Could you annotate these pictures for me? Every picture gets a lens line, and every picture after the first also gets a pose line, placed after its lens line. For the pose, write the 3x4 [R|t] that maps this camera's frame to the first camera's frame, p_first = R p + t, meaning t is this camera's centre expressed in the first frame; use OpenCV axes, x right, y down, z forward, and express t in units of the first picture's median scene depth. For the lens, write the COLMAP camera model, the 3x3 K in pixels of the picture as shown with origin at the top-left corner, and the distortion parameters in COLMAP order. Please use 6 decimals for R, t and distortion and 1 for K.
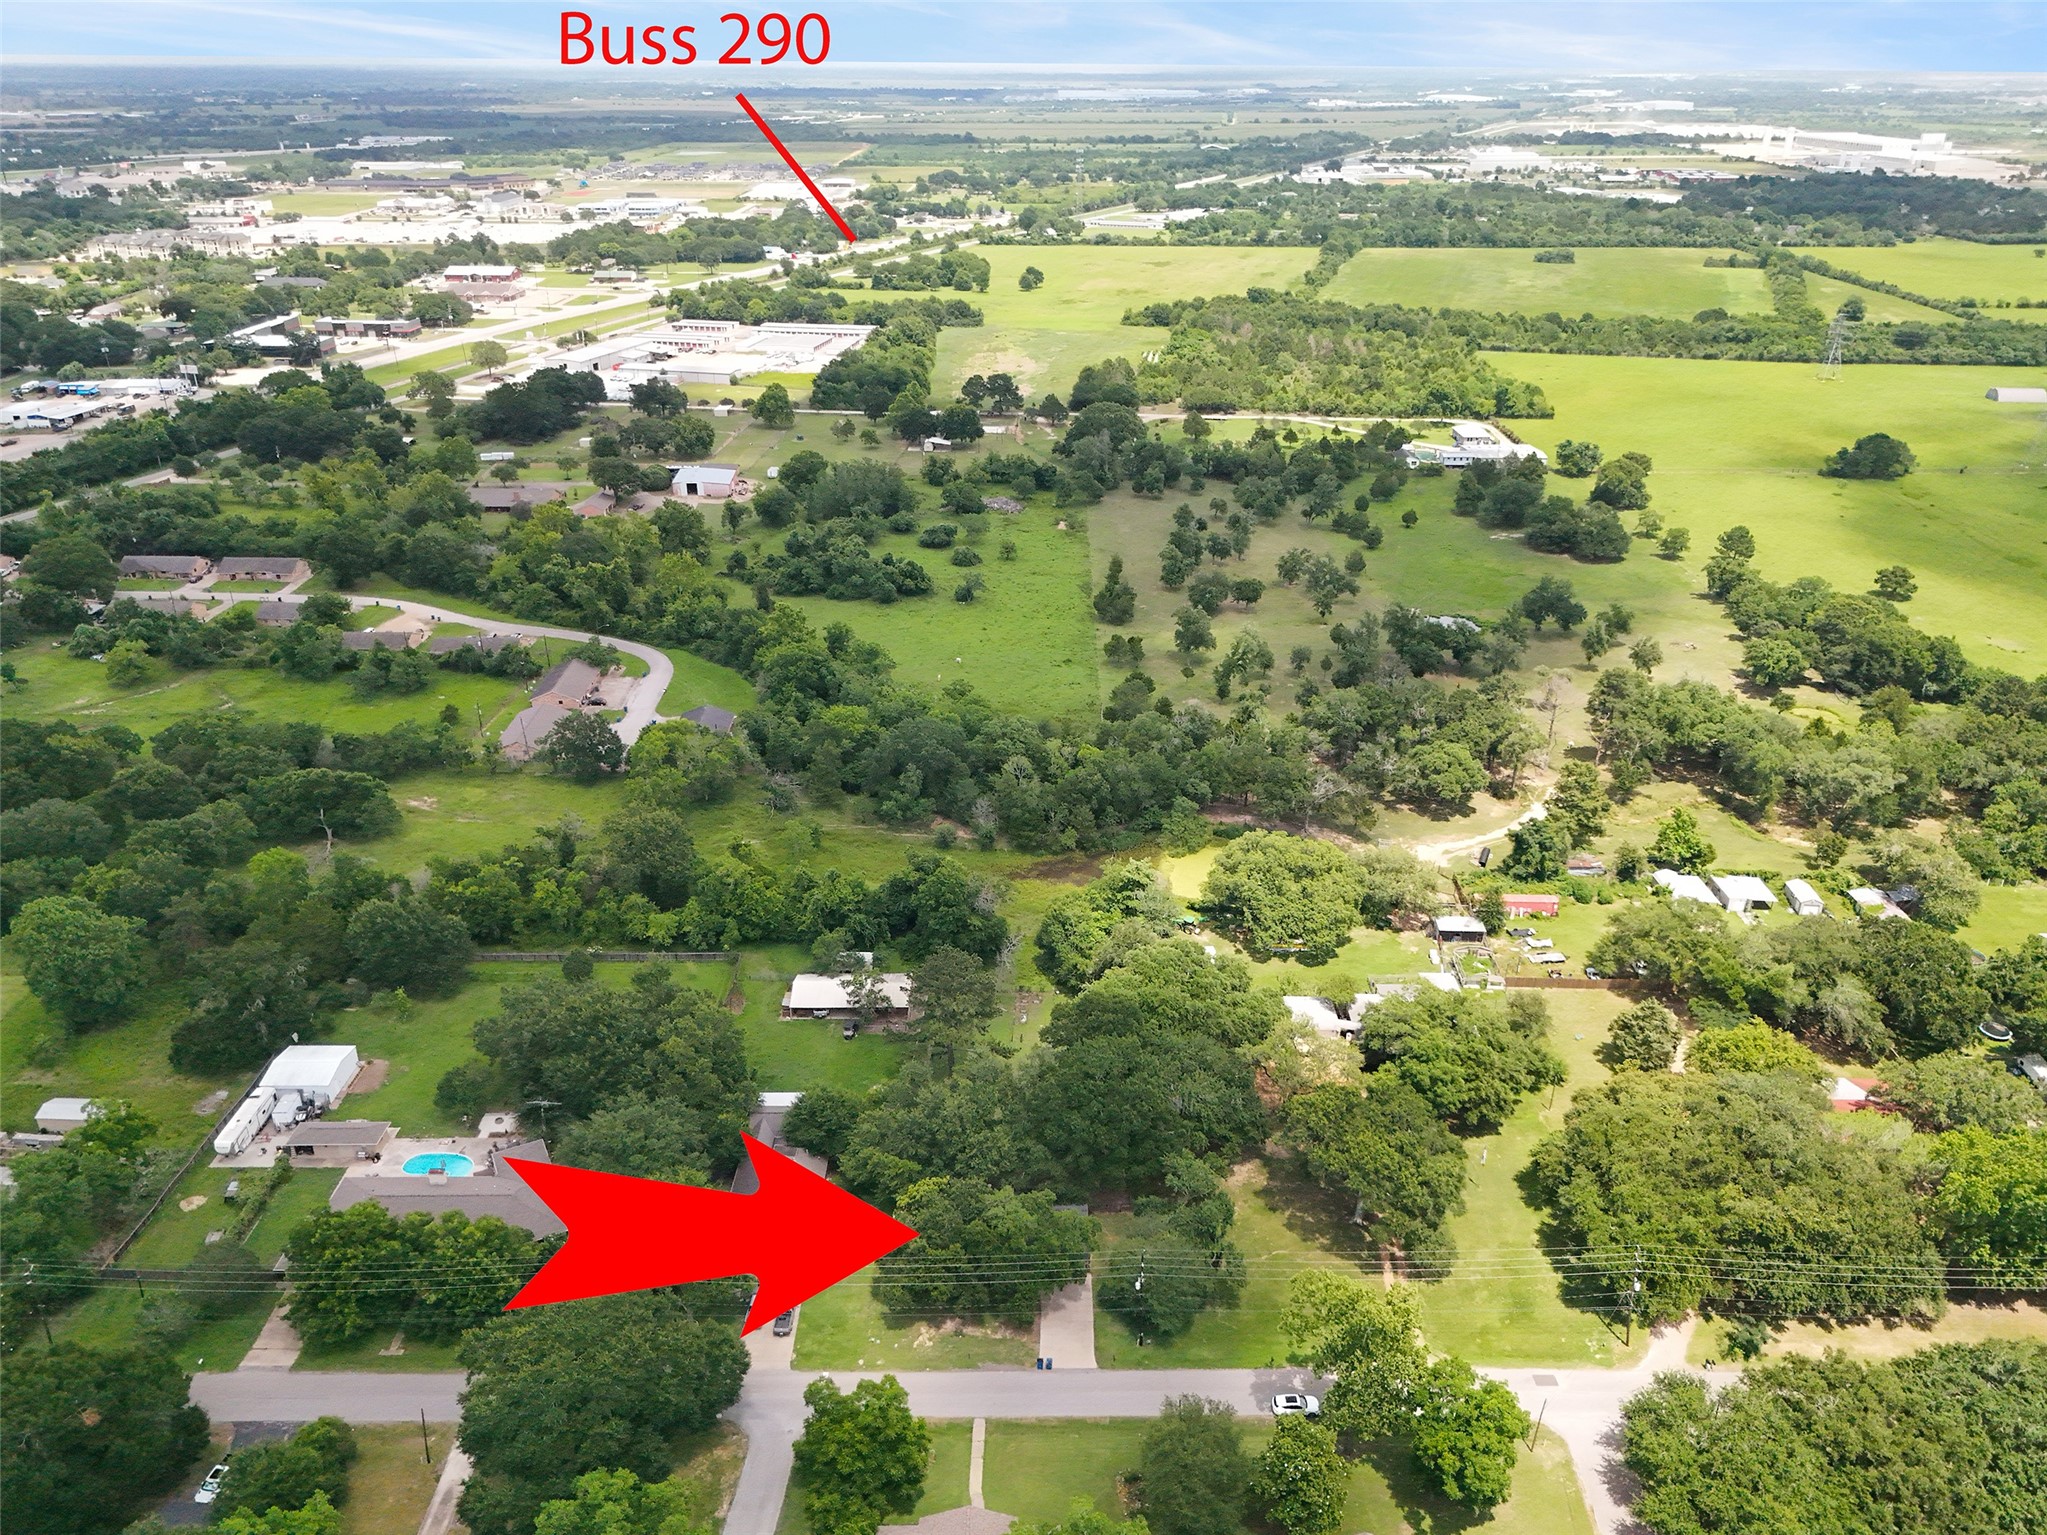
lens RADIAL K [[1455.8, 0, 1023.5], [0, 1455.8, 767.5], [0, 0, 1]] dist [0.029085, -0.034054]
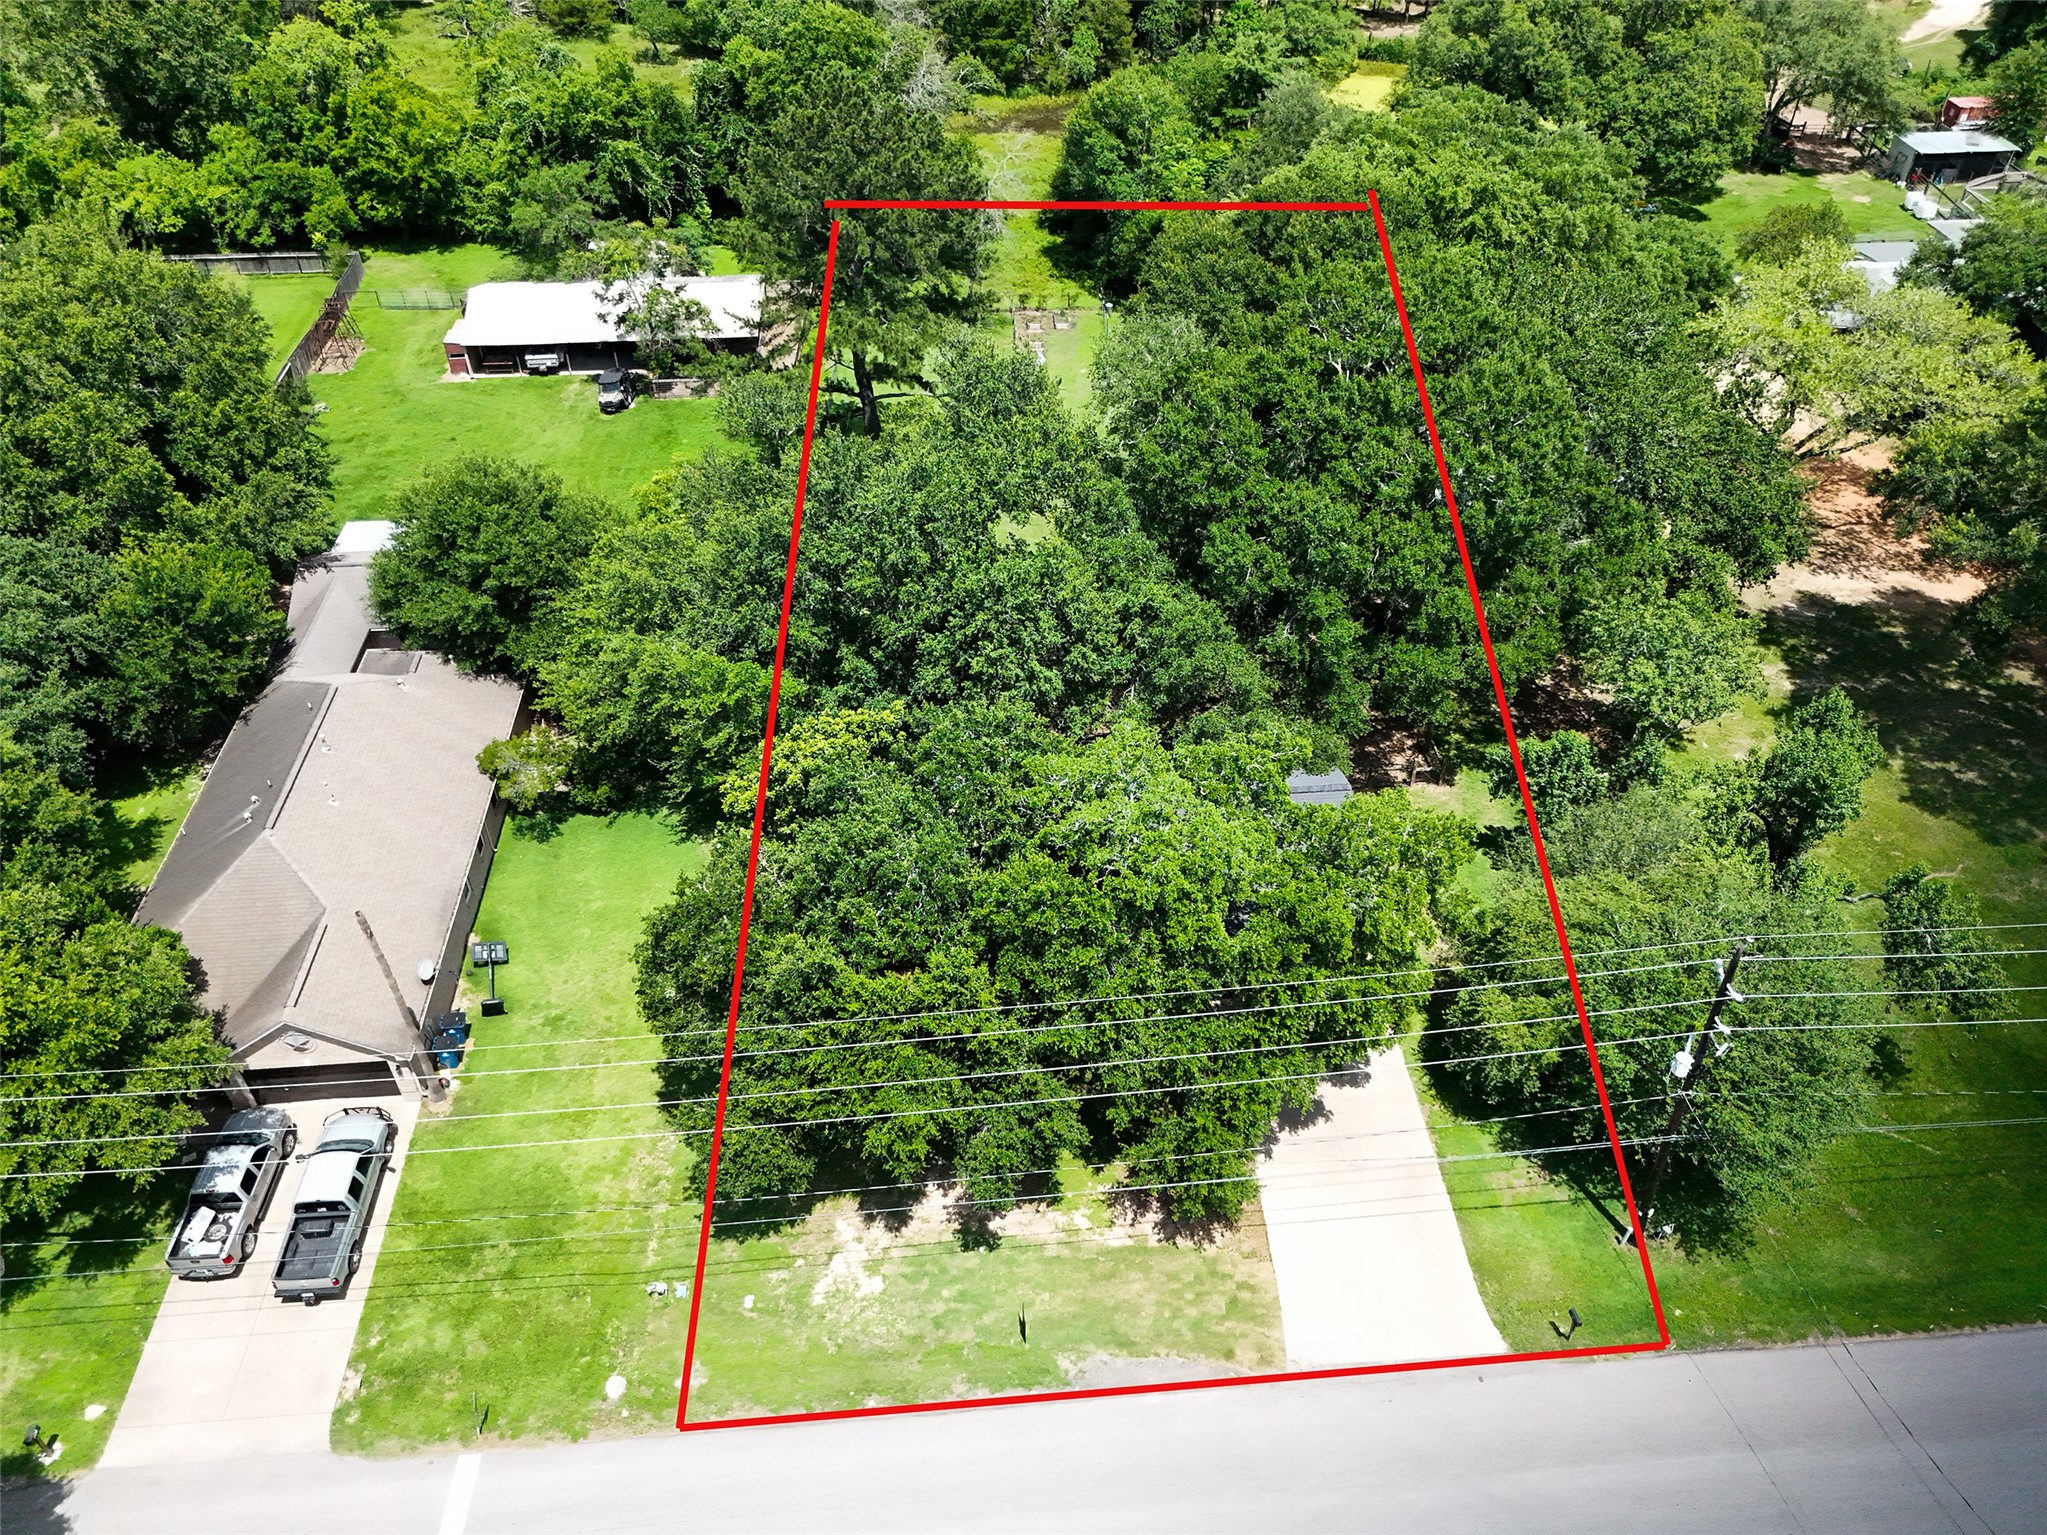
lens RADIAL K [[1449.2, 0, 1023.5], [0, 1449.2, 767.5], [0, 0, 1]] dist [0.084173, -0.000574]
pose [[0.997030, -0.052658, 0.056198, -0.020860], [0.034445, 0.957568, 0.286141, 0.100853], [-0.068881, -0.283355, 0.956538, 0.344580]]
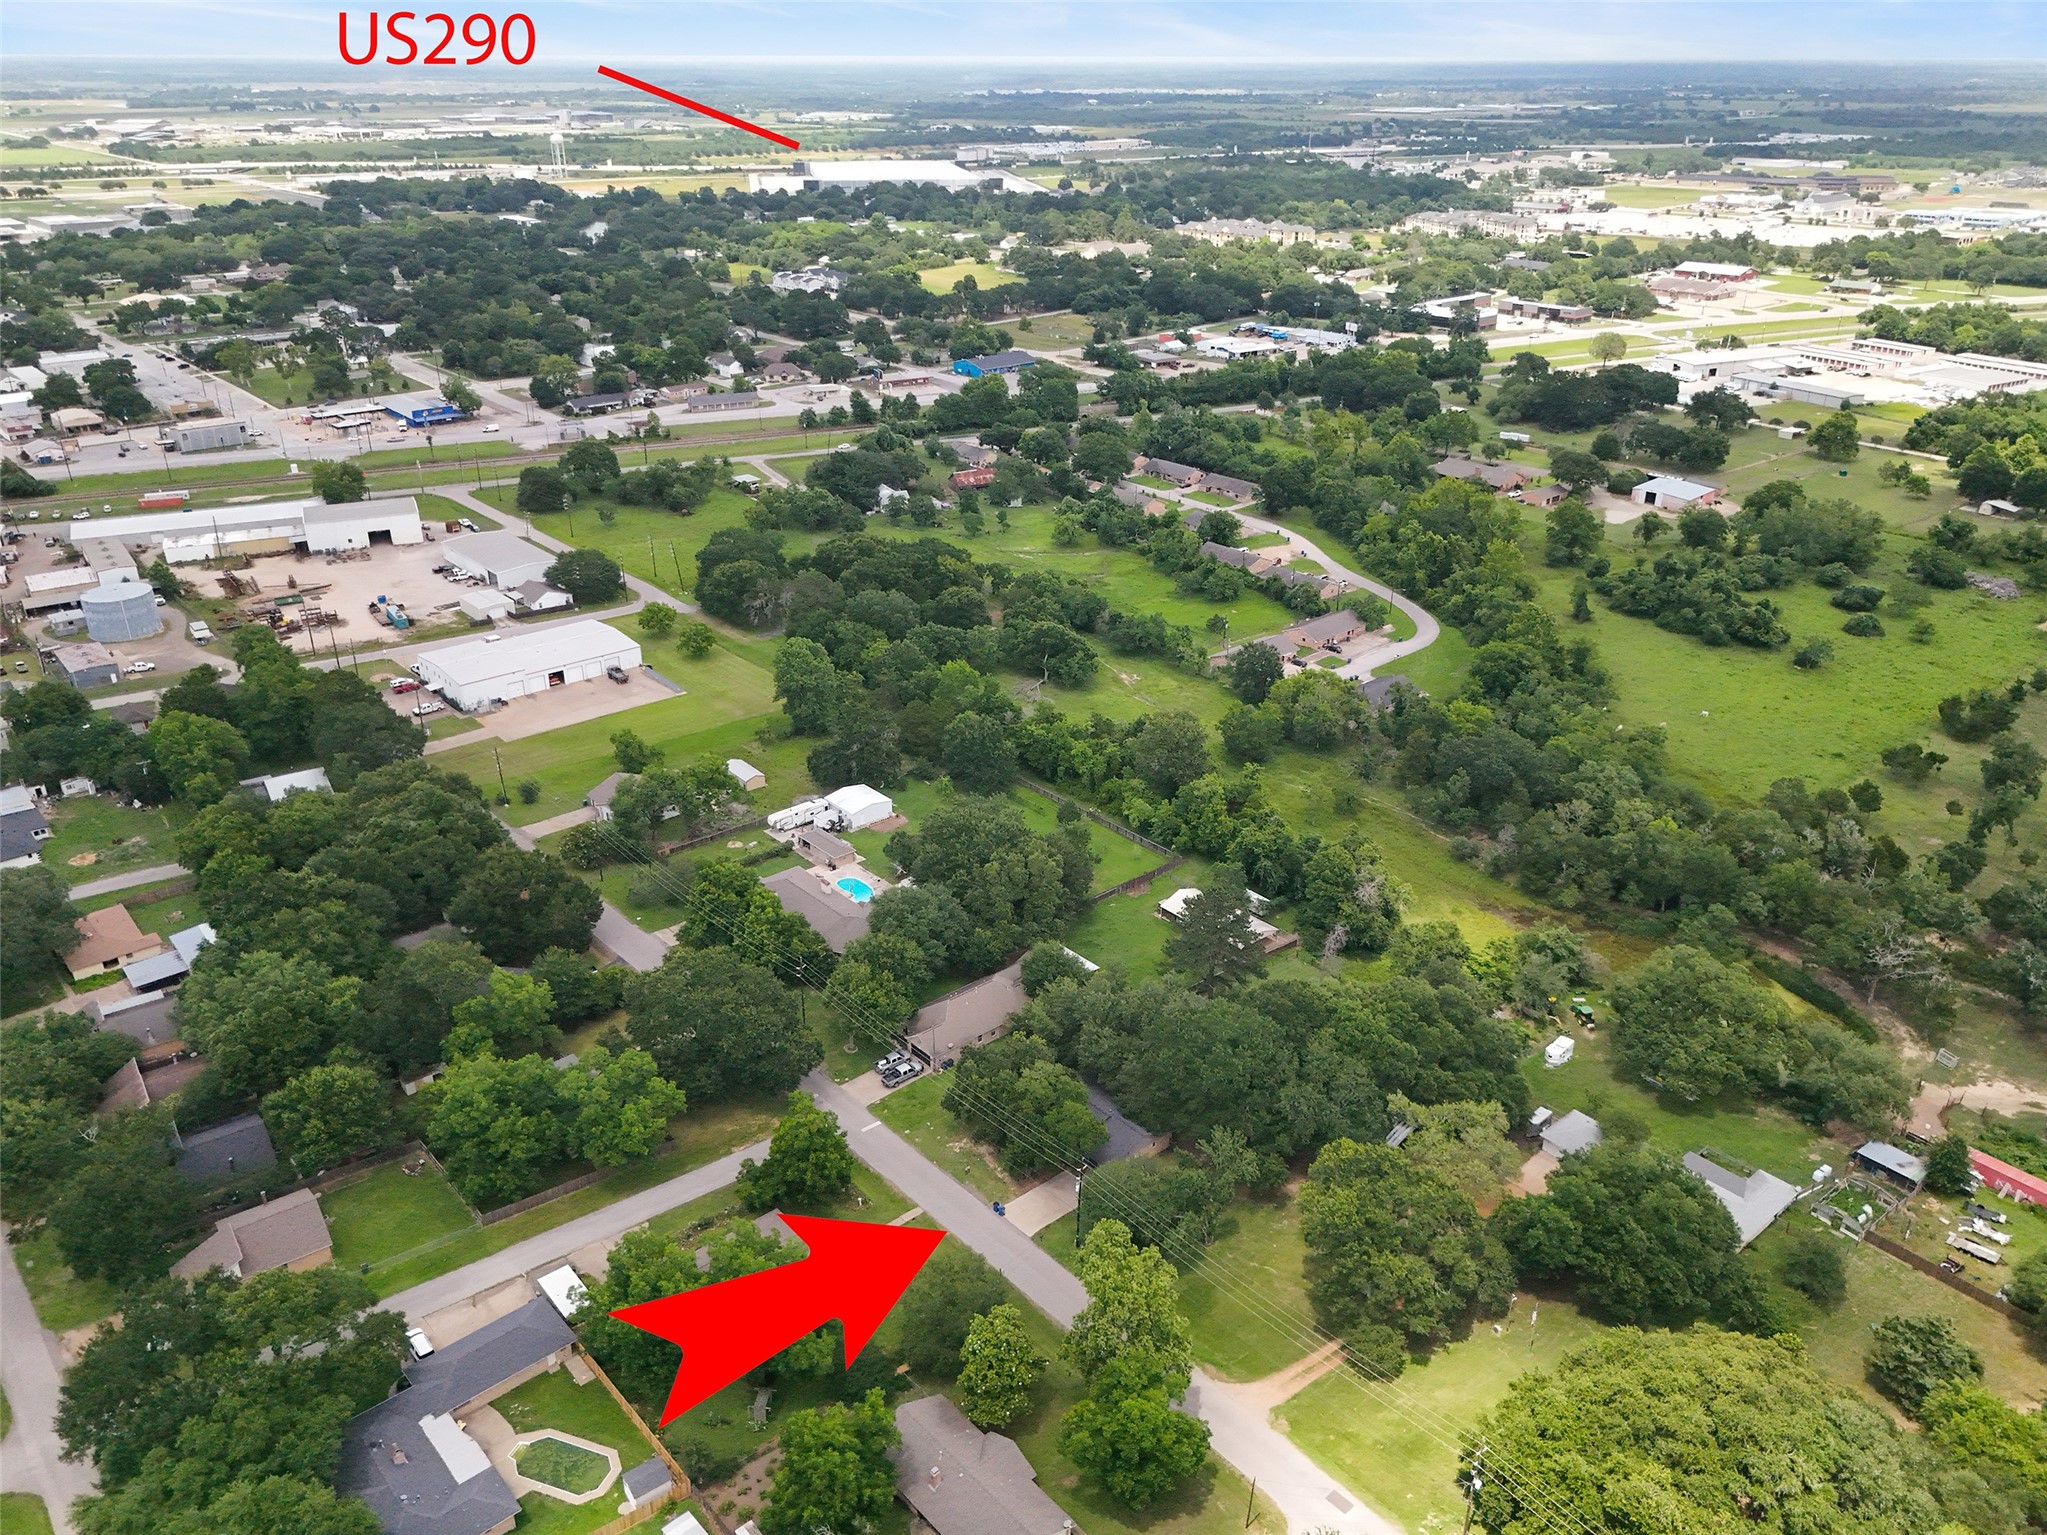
lens RADIAL K [[1455.8, 0, 1023.5], [0, 1455.8, 767.5], [0, 0, 1]] dist [0.029085, -0.034054]
pose [[0.664263, 0.317307, -0.676809, 0.302733], [-0.315599, 0.939825, 0.130868, -0.029379], [0.677608, 0.126669, 0.724432, 0.068774]]
